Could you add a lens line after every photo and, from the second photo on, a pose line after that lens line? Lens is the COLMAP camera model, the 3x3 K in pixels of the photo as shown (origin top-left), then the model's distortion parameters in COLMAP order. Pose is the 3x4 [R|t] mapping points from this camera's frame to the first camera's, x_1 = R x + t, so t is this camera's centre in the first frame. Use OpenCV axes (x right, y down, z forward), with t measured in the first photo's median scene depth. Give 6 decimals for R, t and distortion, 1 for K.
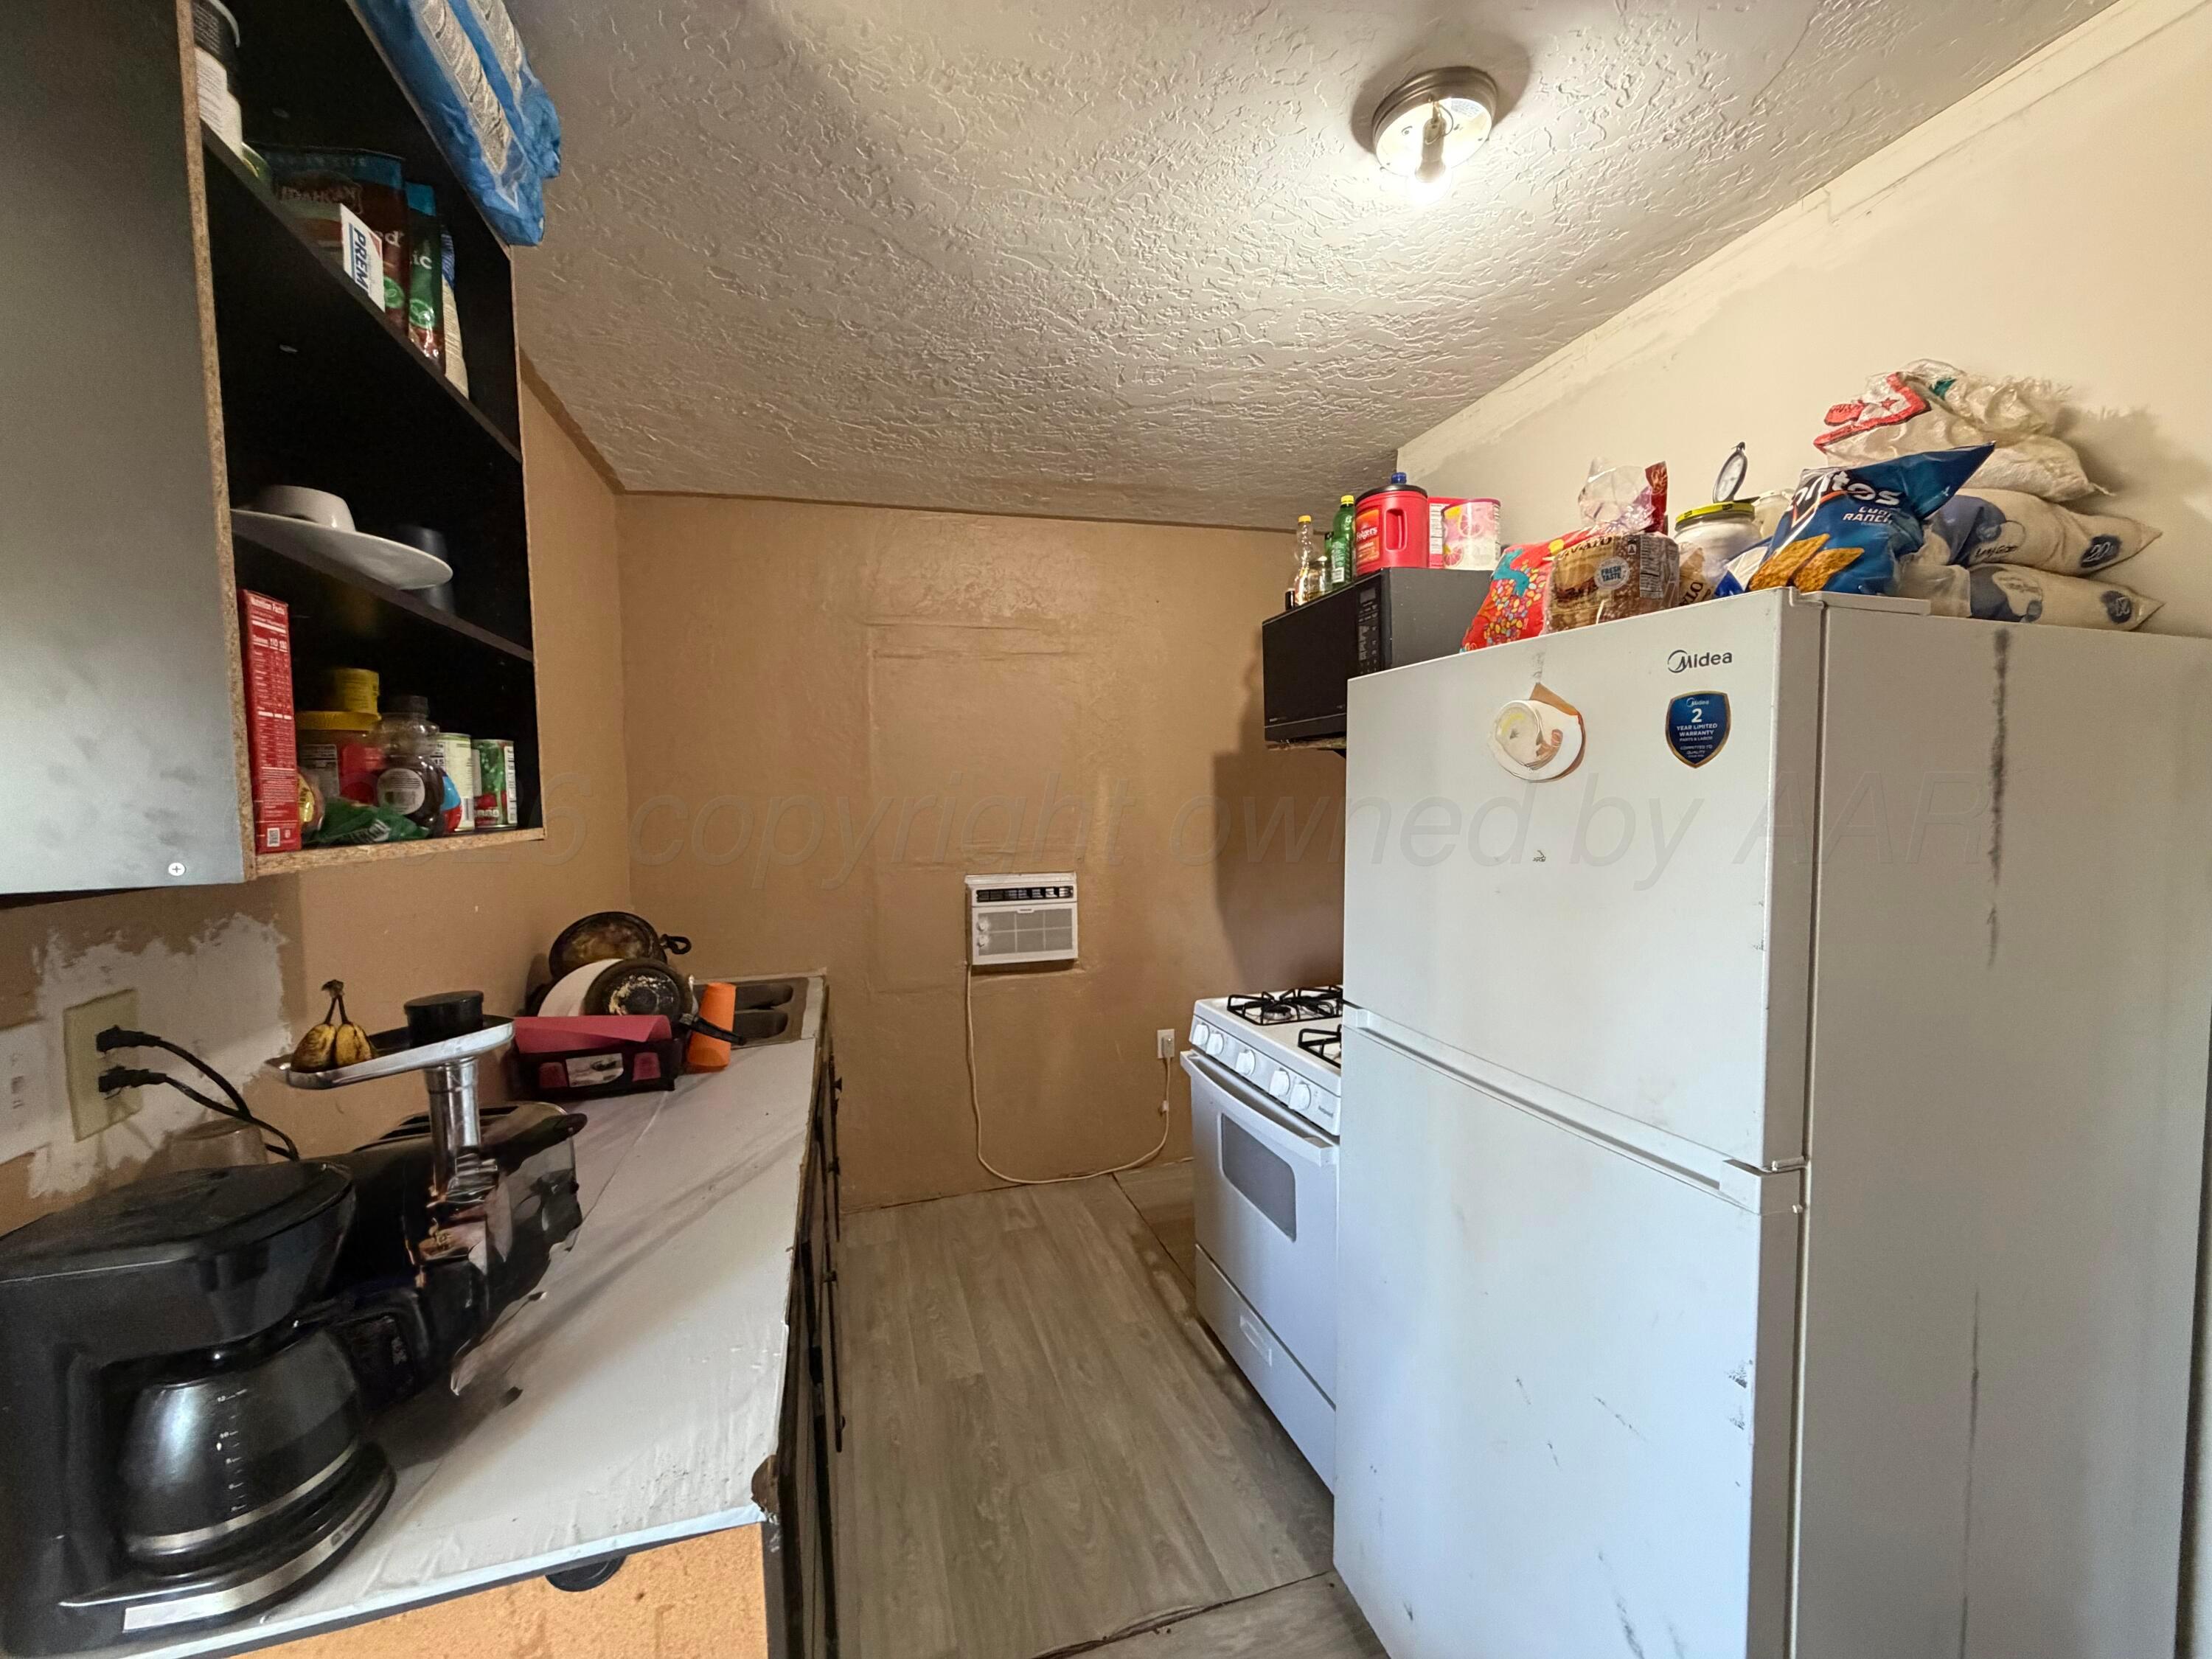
lens RADIAL K [[880.8, 0, 1102.0], [0, 880.8, 832.6], [0, 0, 1]] dist [-0.001060, -0.000341]
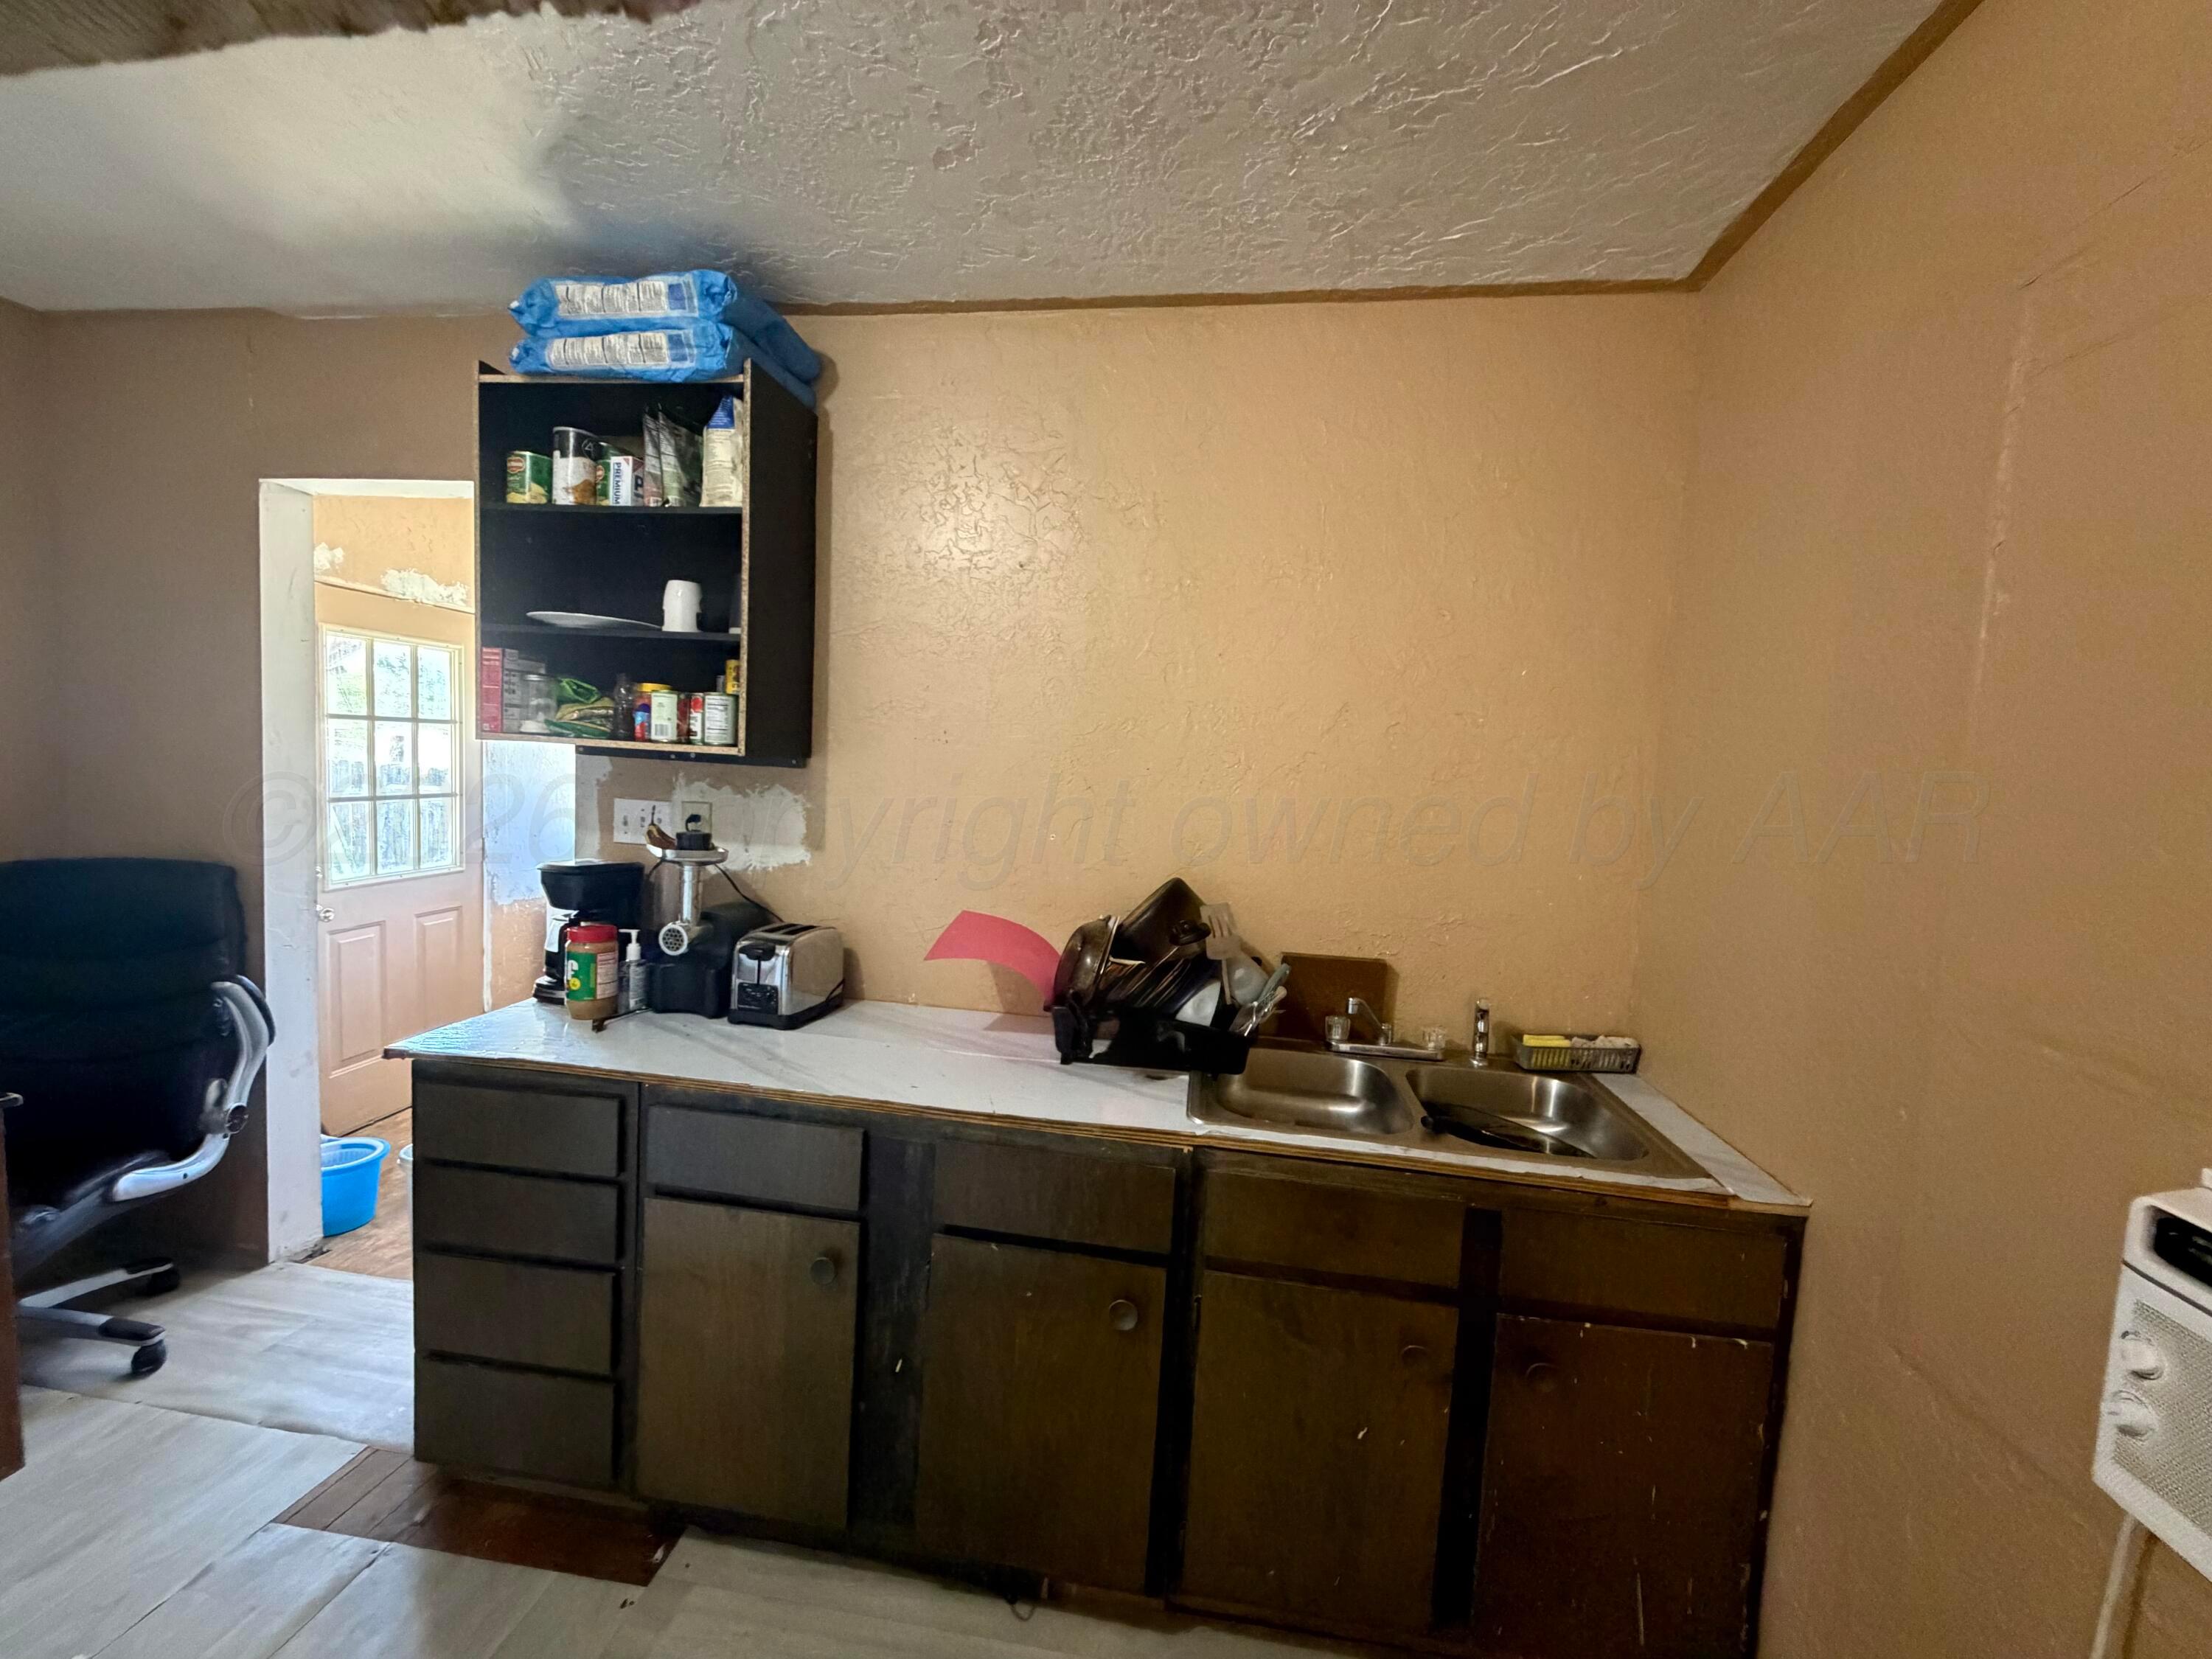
lens RADIAL K [[880.8, 0, 1090.9], [0, 880.8, 832.2], [0, 0, 1]] dist [-0.001060, -0.000341]
pose [[-0.416533, 0.079740, -0.905617, 0.450979], [-0.090351, 0.987583, 0.128514, -0.099441], [0.904620, 0.135353, -0.404157, 1.905745]]
